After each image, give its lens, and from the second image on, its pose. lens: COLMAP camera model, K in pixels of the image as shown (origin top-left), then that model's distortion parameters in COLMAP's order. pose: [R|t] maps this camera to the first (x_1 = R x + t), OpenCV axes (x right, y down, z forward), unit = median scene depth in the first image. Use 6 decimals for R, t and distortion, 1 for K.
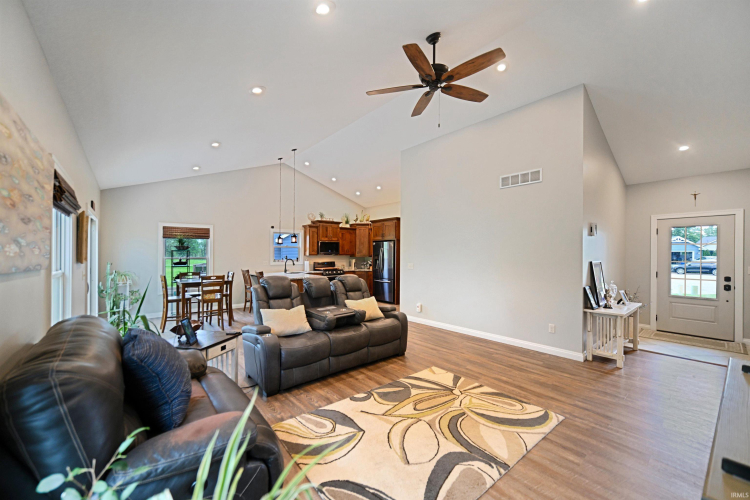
lens RADIAL K [[305.5, 0, 380.1], [0, 305.5, 249.7], [0, 0, 1]] dist [0.014732, 0.000239]
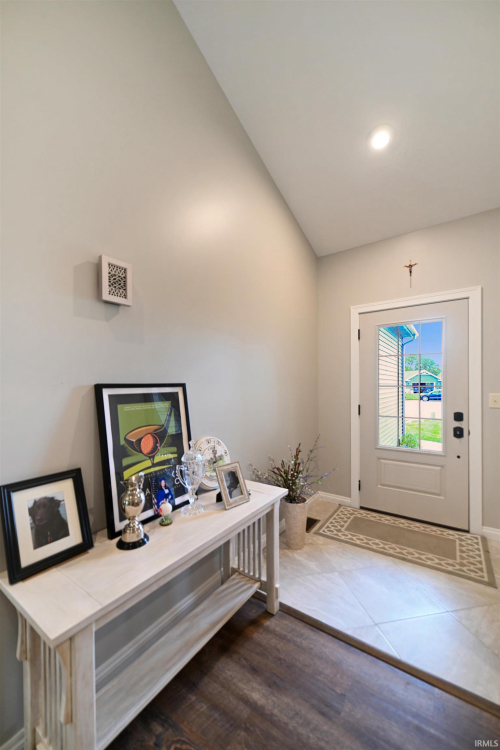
lens RADIAL K [[305.5, 0, 236.7], [0, 305.5, 380.8], [0, 0, 1]] dist [0.014732, 0.000239]
pose [[0.975935, -0.005514, 0.217990, 0.613054], [0.006491, 0.999972, -0.003765, 0.030218], [-0.217963, 0.005090, 0.975944, 0.551907]]
